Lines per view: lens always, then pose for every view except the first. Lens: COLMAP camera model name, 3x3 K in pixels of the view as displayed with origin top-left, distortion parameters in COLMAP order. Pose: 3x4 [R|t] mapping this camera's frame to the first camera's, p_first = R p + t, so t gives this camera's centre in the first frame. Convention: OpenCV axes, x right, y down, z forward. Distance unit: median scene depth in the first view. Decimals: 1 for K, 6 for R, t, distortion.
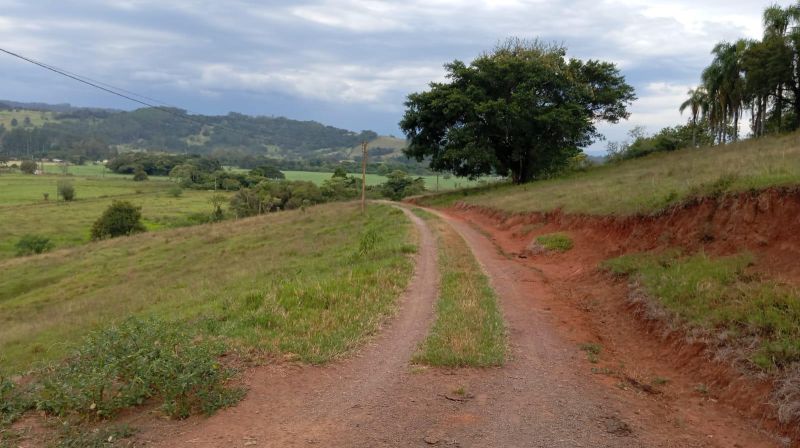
lens RADIAL K [[654.9, 0, 396.4], [0, 654.9, 222.2], [0, 0, 1]] dist [0.092203, -0.186948]
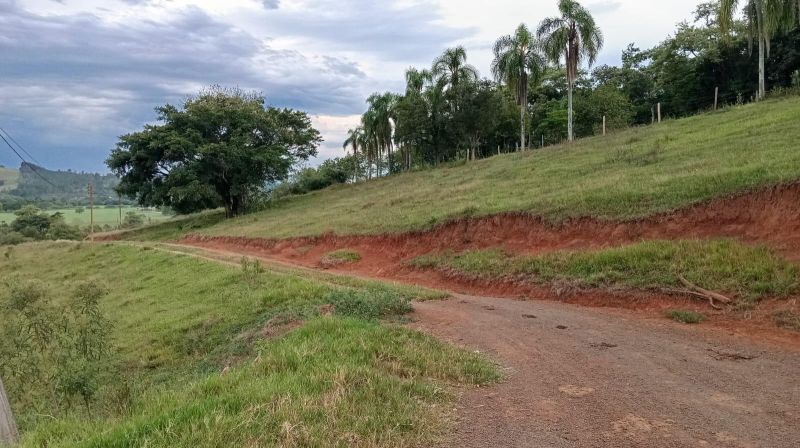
lens RADIAL K [[658.9, 0, 402.1], [0, 658.9, 217.6], [0, 0, 1]] dist [0.094101, -0.197420]
pose [[0.858646, -0.061351, 0.508884, -0.134829], [0.084898, 0.996121, -0.023157, -0.003244], [-0.505489, 0.063087, 0.860523, -0.111380]]
